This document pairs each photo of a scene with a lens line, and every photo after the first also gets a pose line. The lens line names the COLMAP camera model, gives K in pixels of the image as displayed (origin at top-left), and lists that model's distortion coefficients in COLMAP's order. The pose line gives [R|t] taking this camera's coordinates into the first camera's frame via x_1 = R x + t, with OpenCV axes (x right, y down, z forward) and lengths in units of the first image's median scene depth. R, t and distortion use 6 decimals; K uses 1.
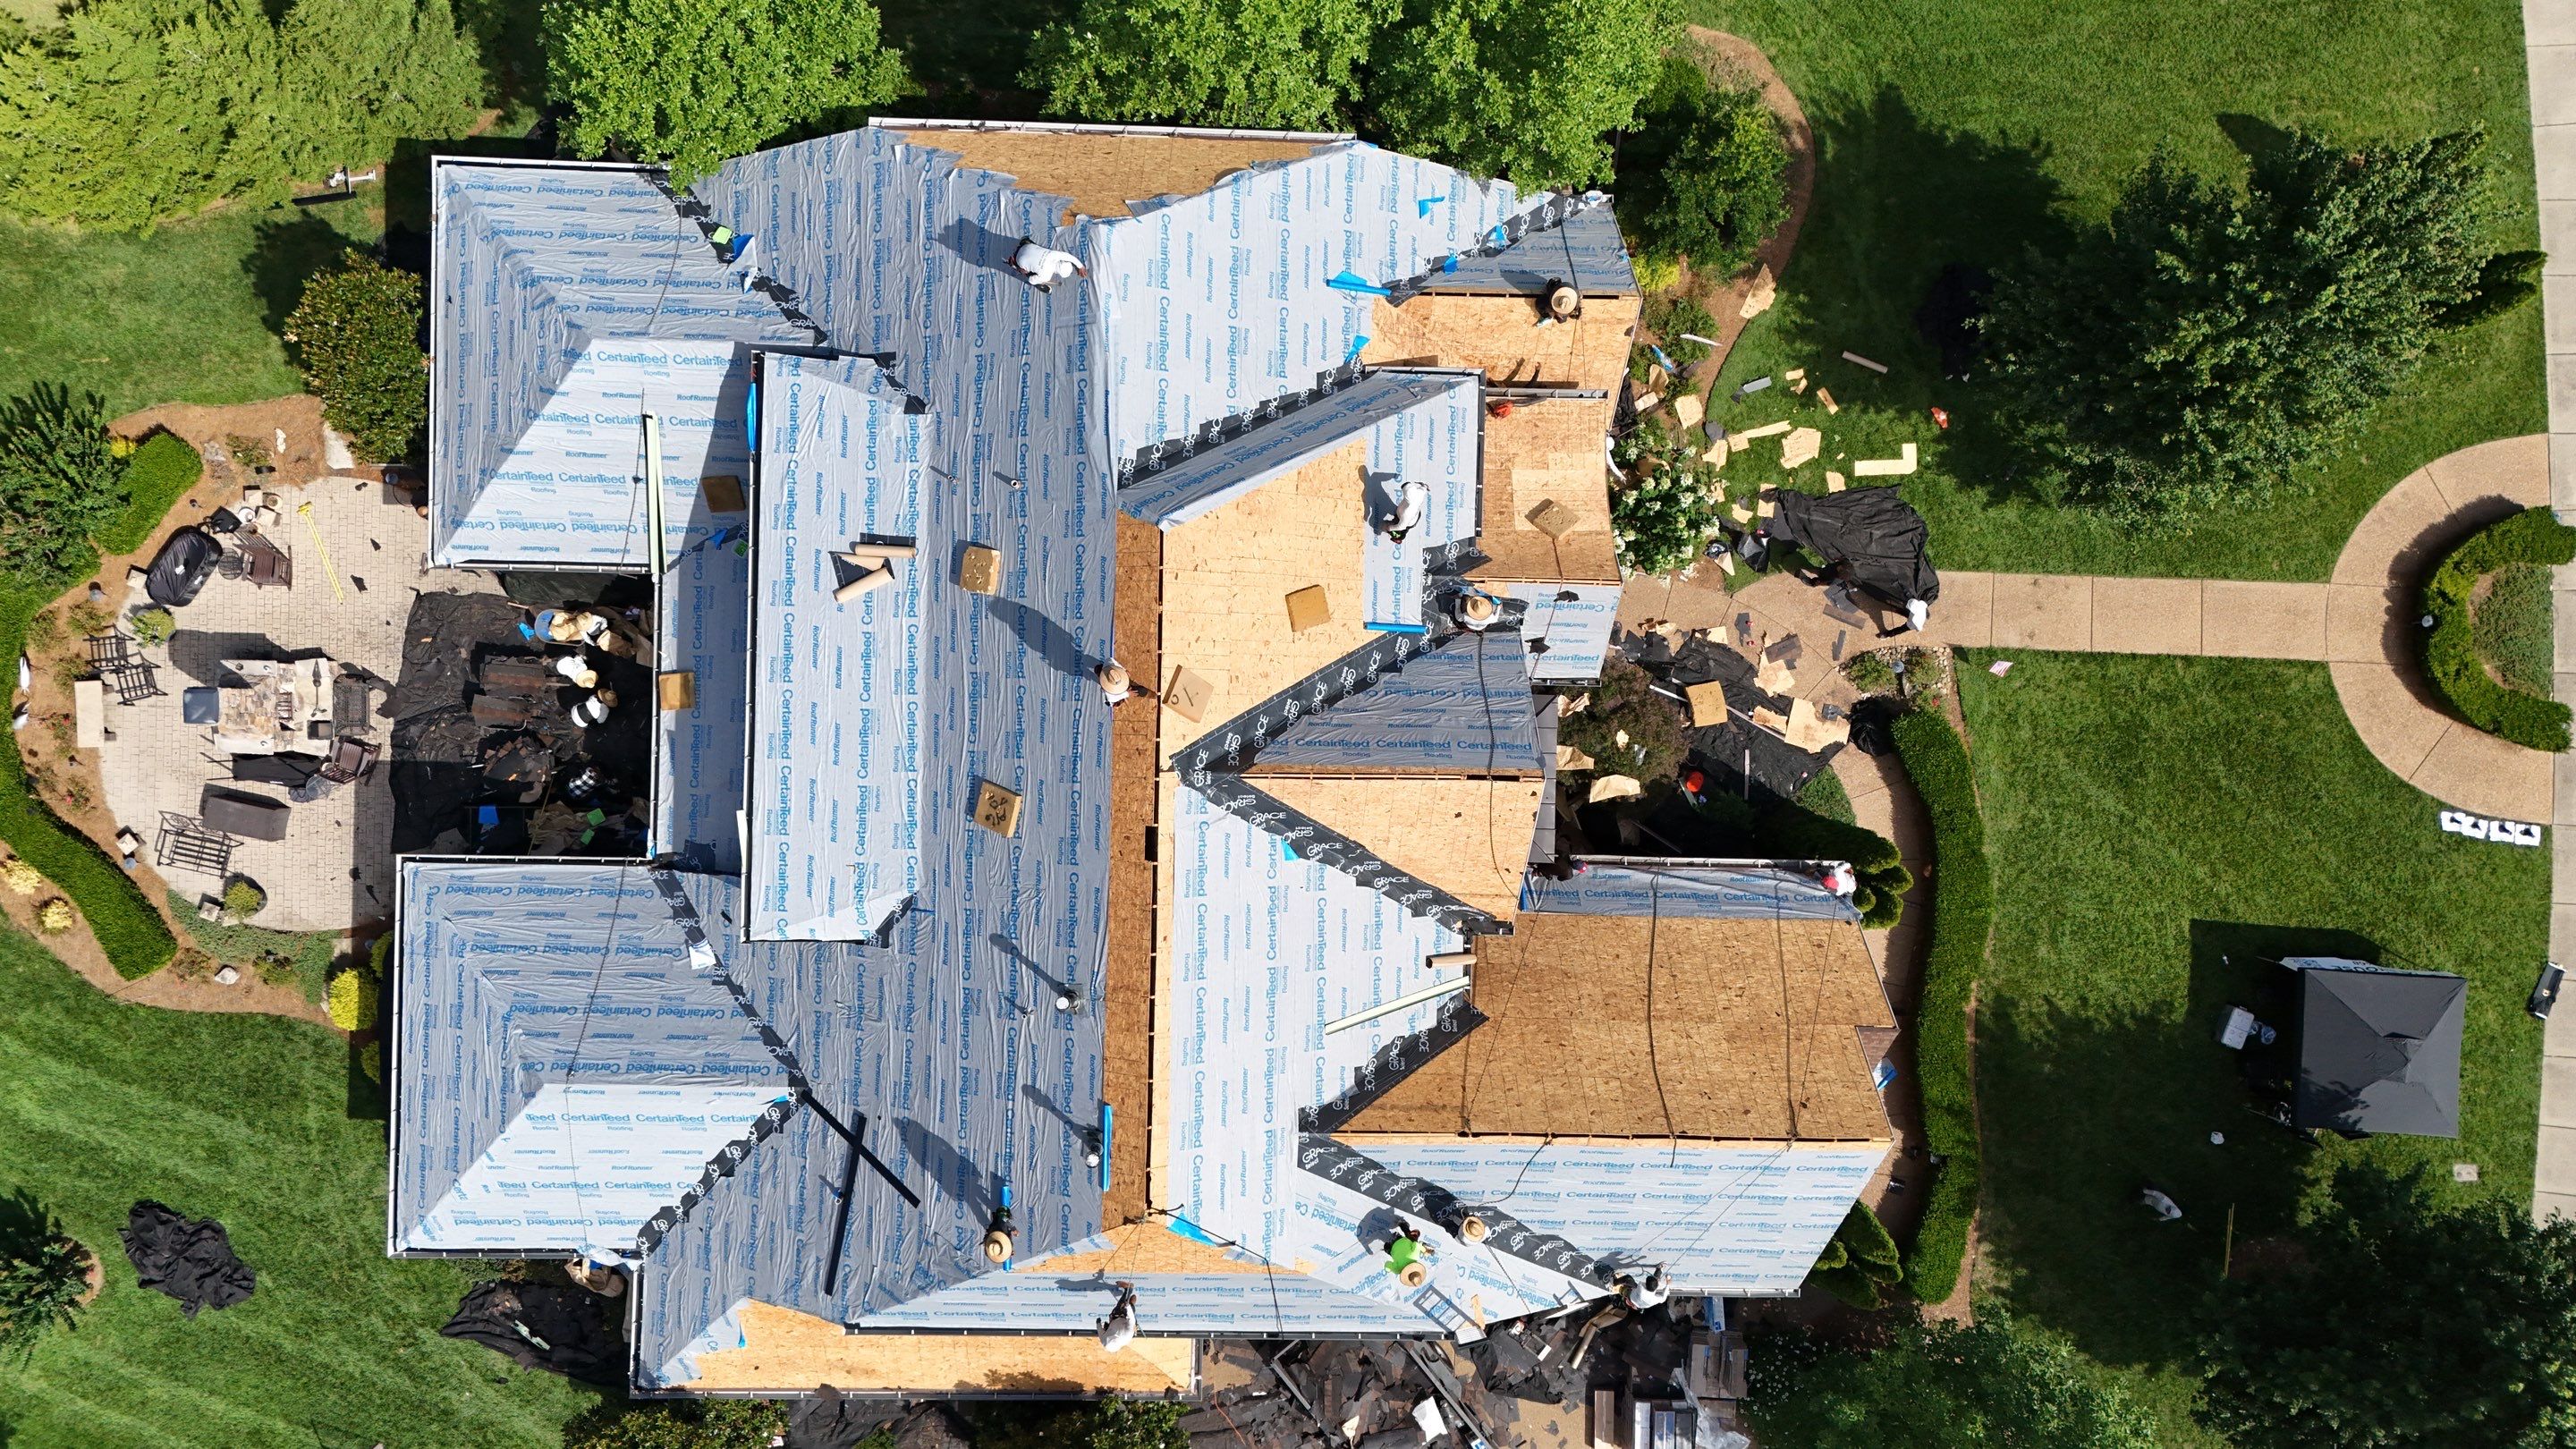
lens RADIAL K [[1871.2, 0, 1285.6], [0, 1871.2, 721.0], [0, 0, 1]] dist [0.073420, -0.061669]
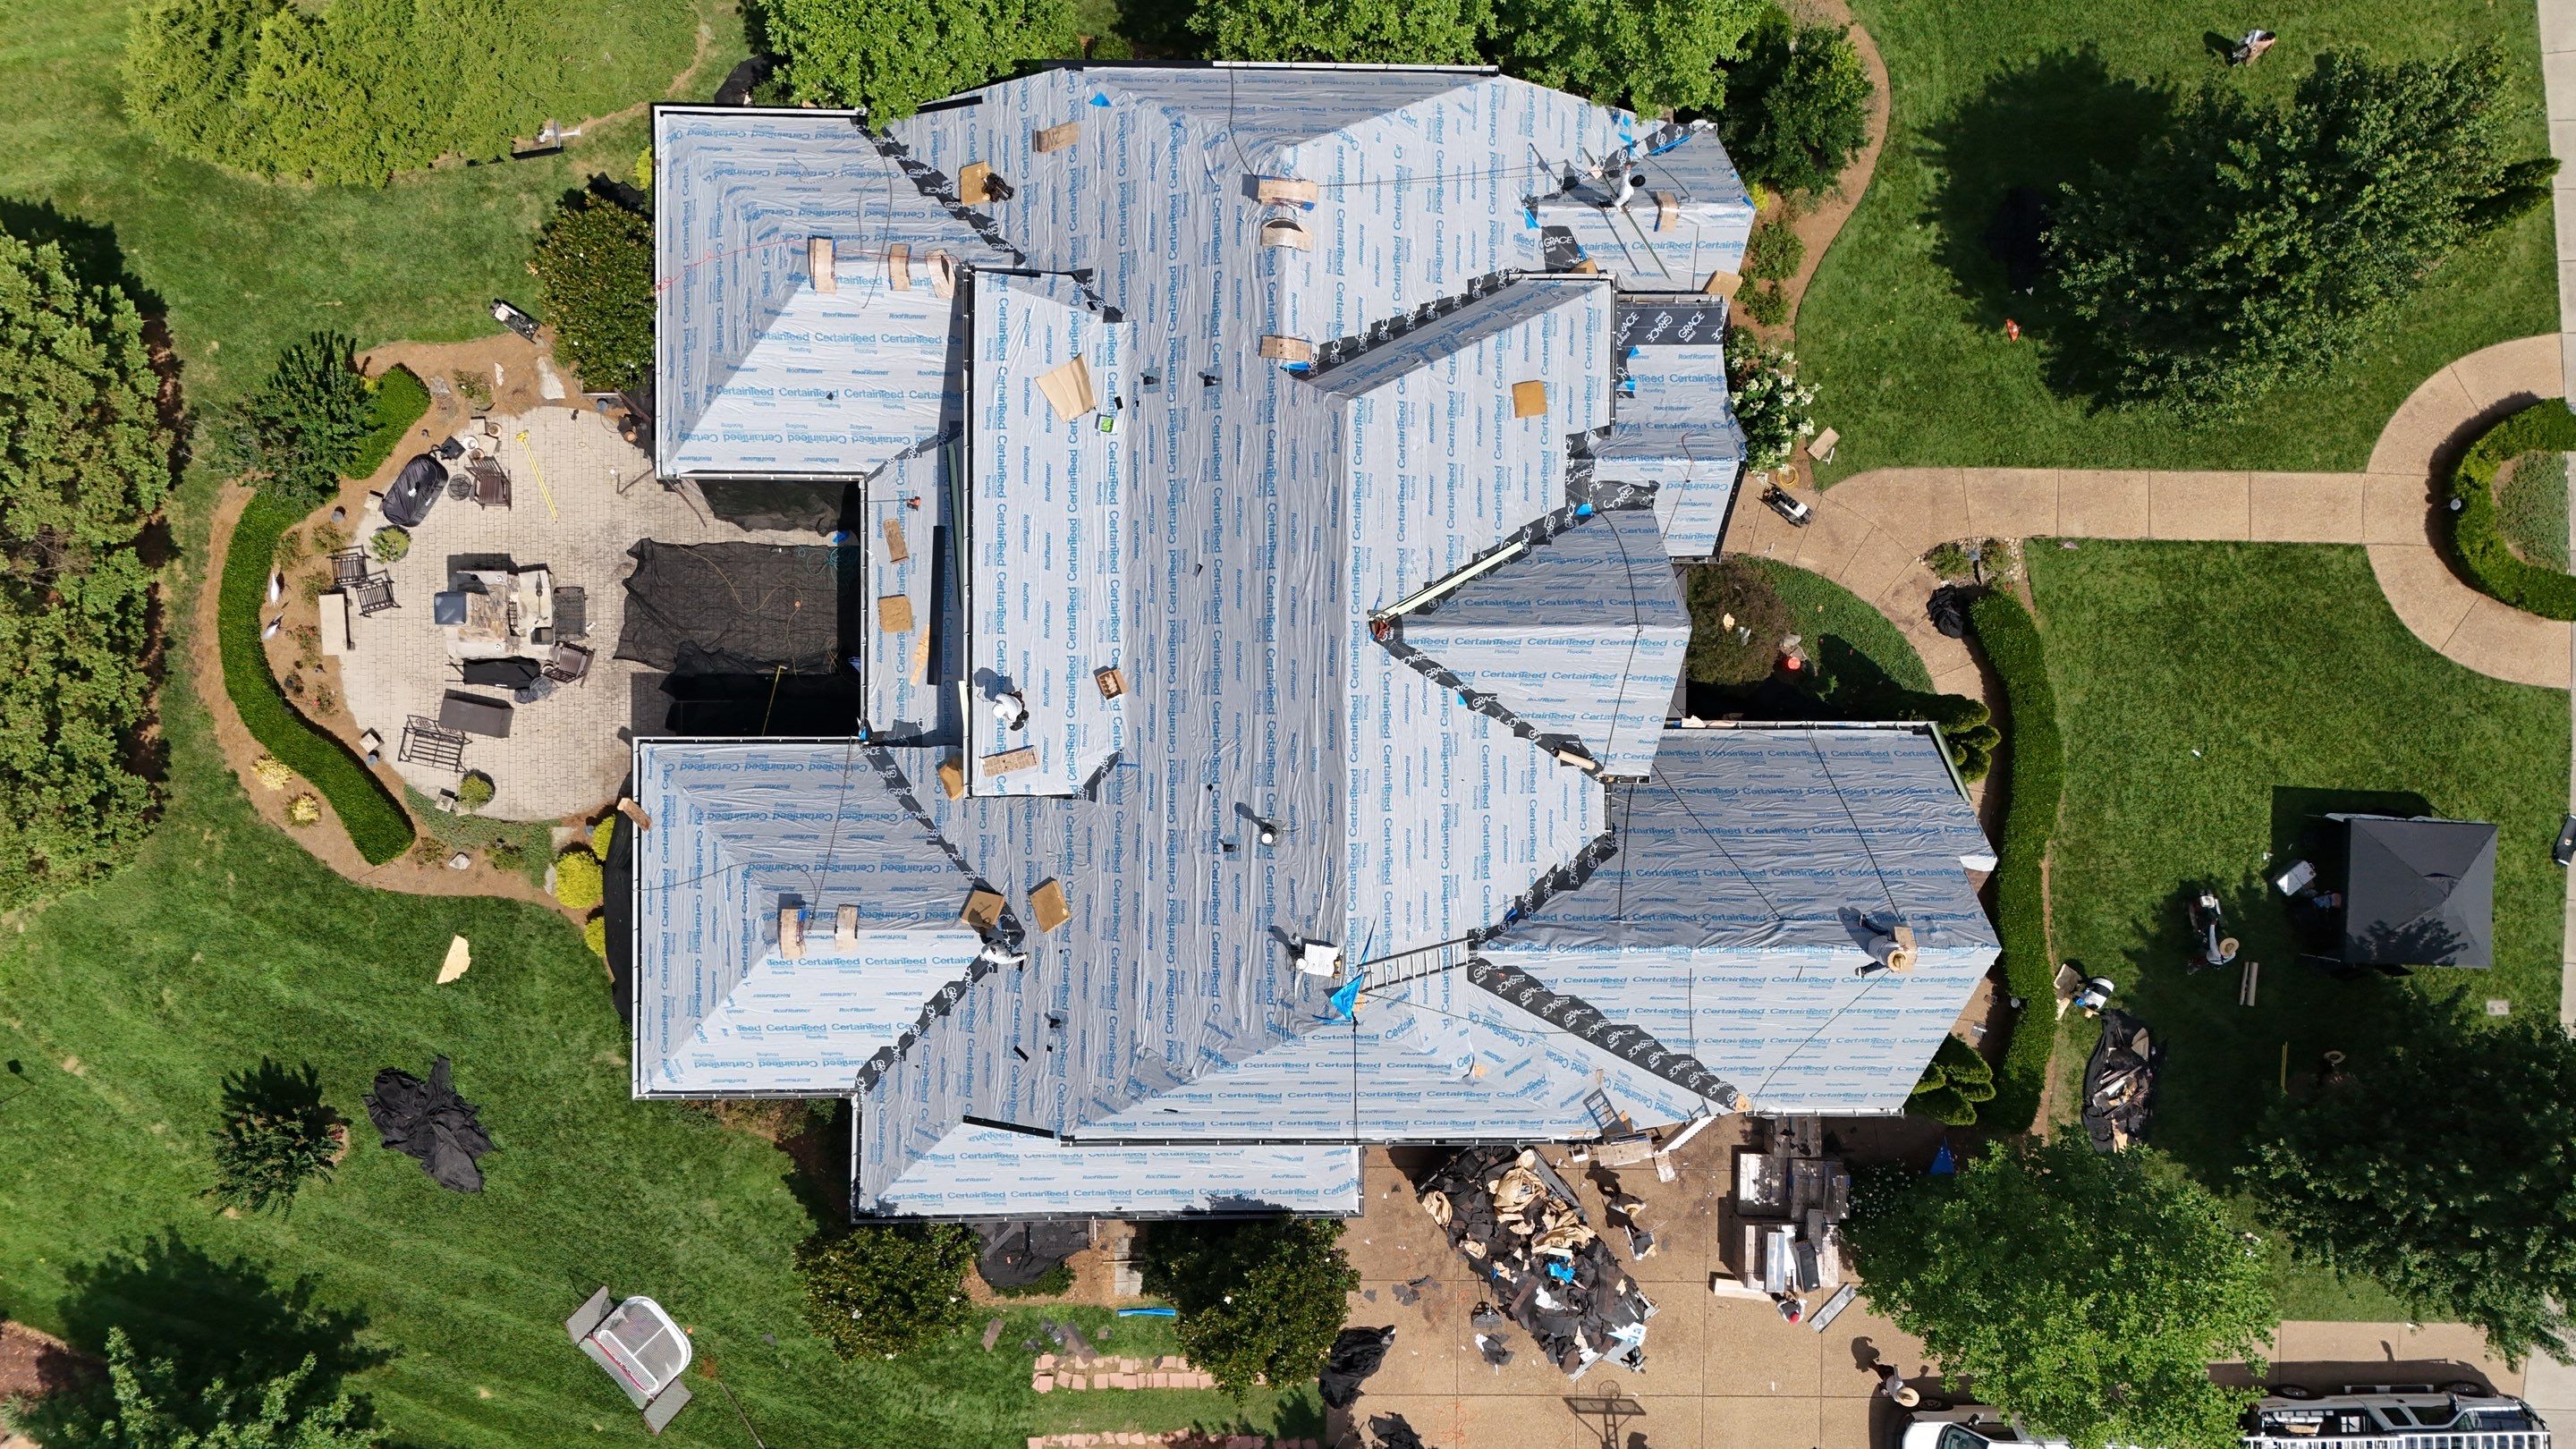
lens RADIAL K [[1871.2, 0, 1287.3], [0, 1871.2, 723.2], [0, 0, 1]] dist [0.073420, -0.061669]
pose [[0.999836, -0.017516, 0.004612, -0.082439], [0.017517, 0.999847, -0.000288, 0.062871], [-0.004606, 0.000369, 0.999989, -0.097292]]
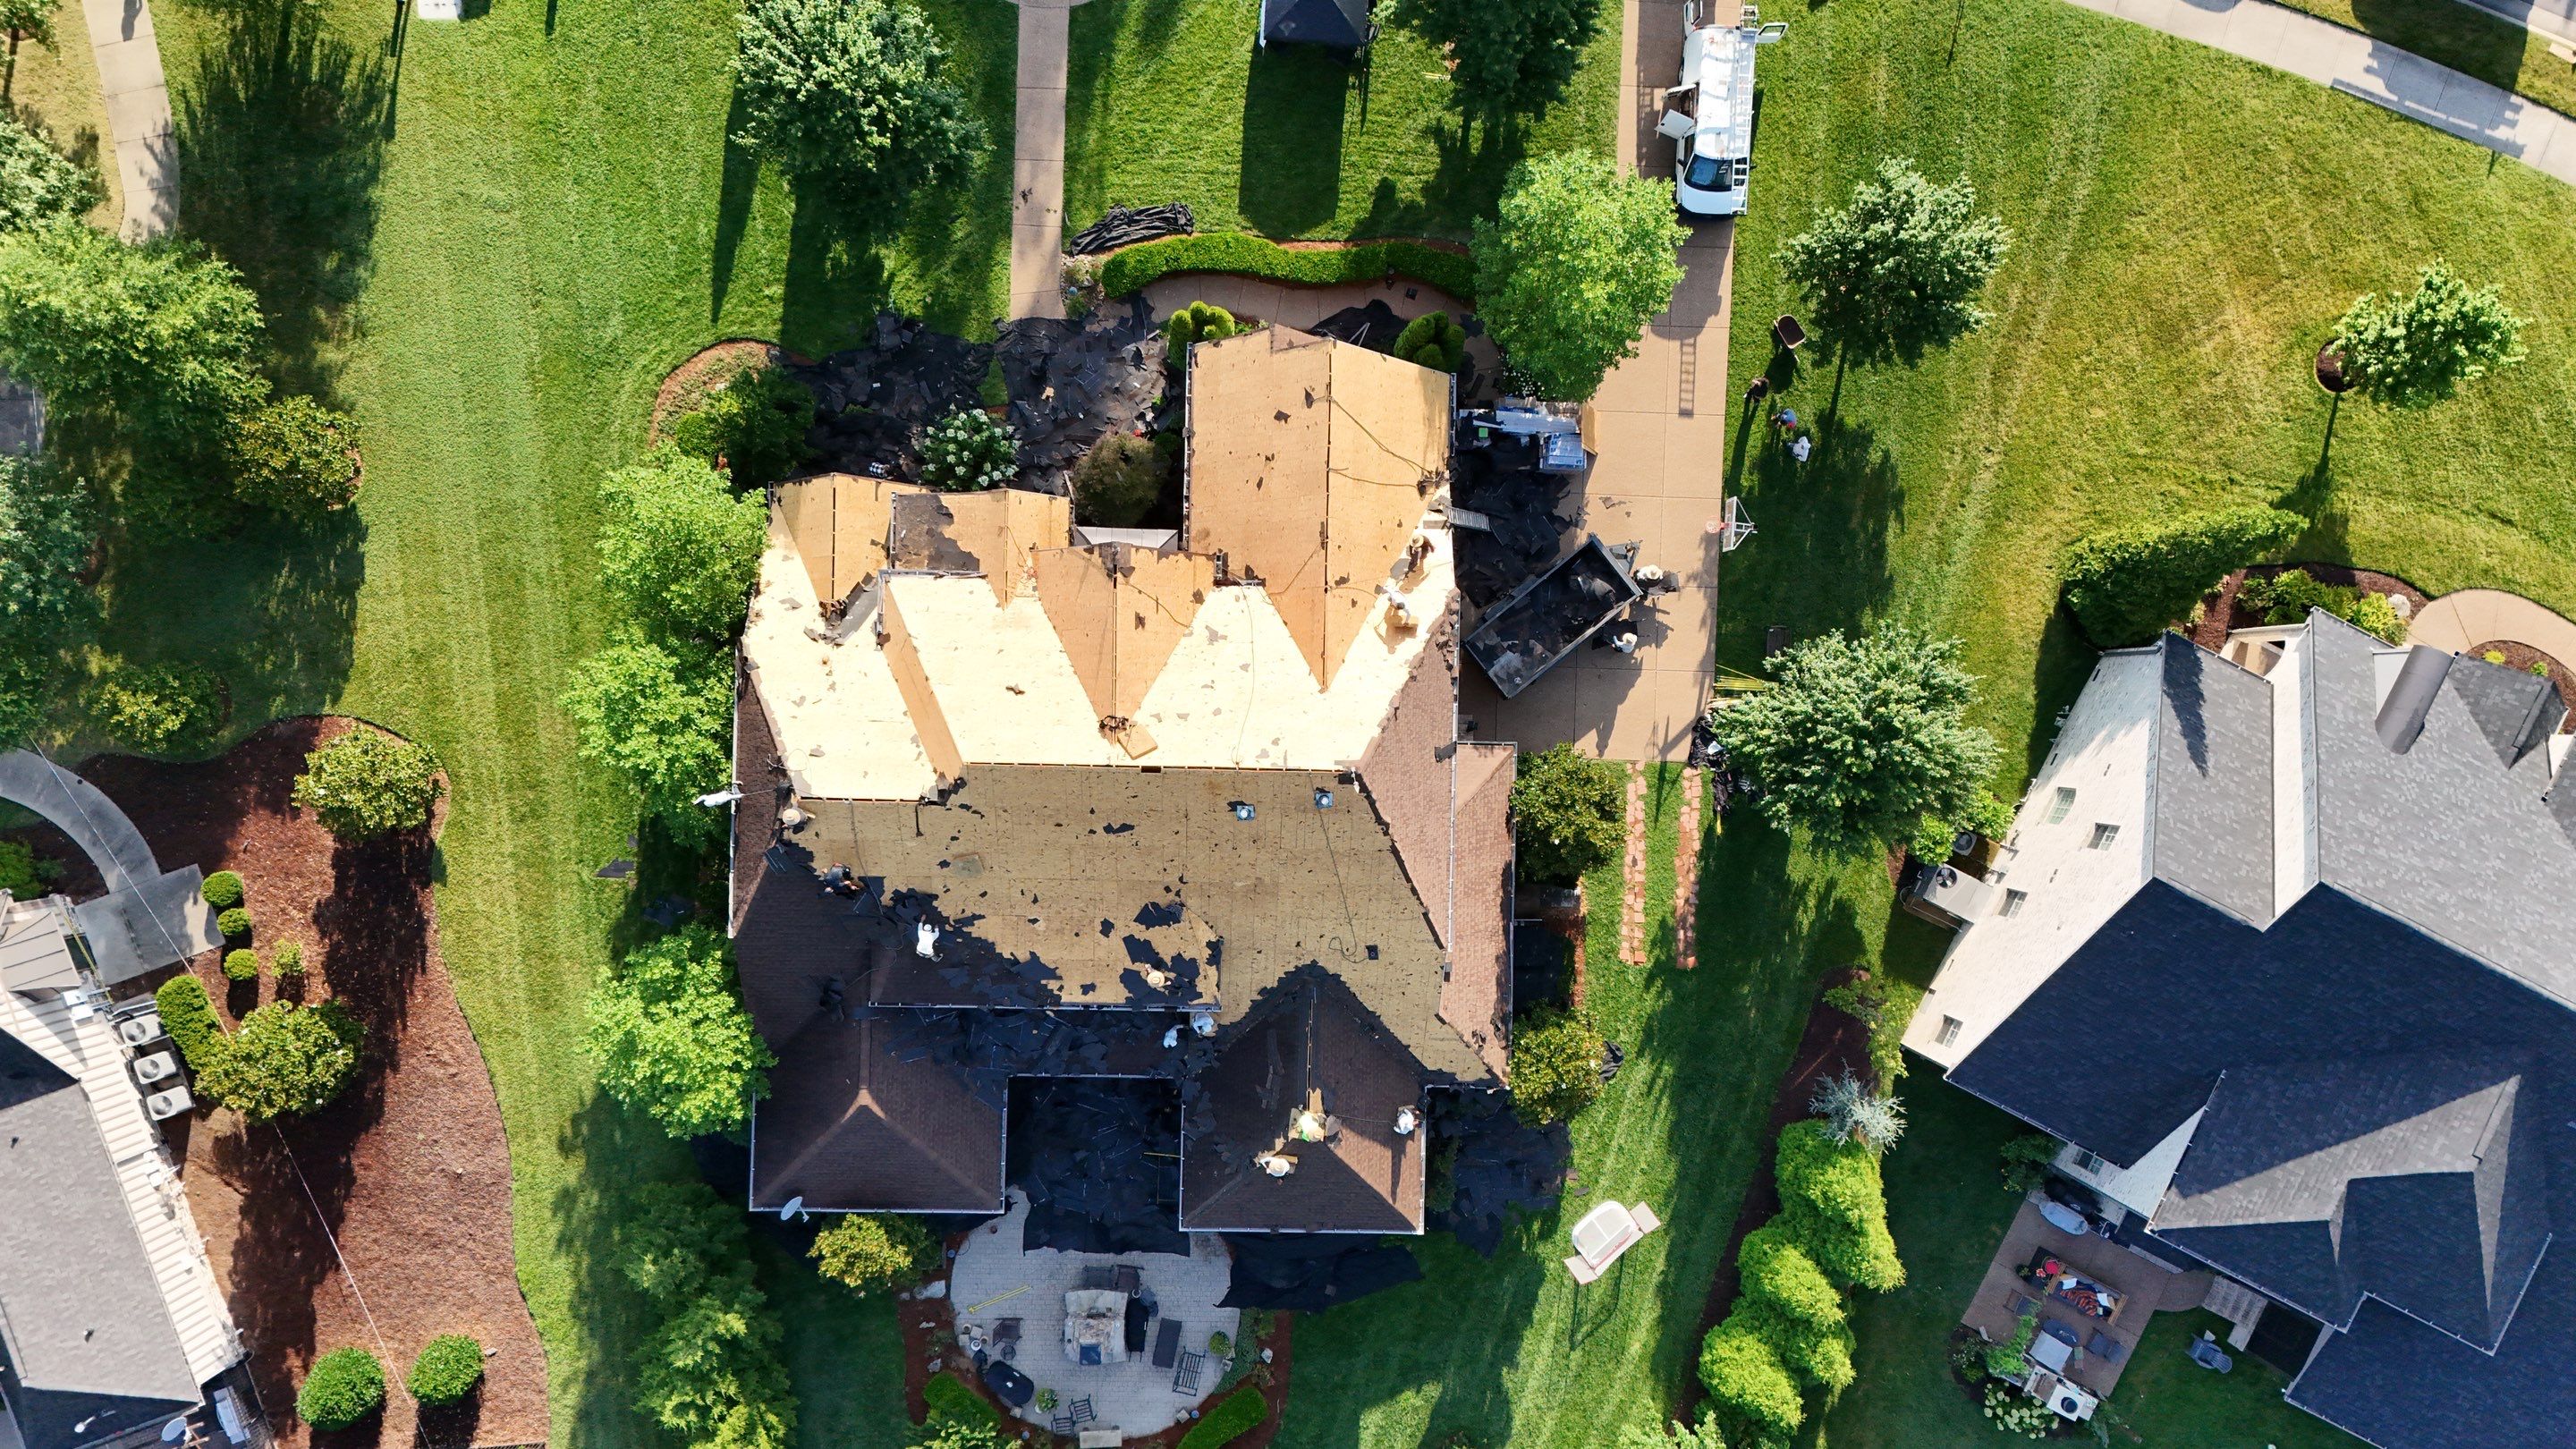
lens RADIAL K [[1871.2, 0, 1289.2], [0, 1871.2, 717.6], [0, 0, 1]] dist [0.073420, -0.061669]
pose [[0.003696, -0.999566, -0.029241, 0.021061], [0.999631, 0.002906, 0.027016, 0.108555], [-0.026919, -0.029330, 0.999207, -0.558830]]
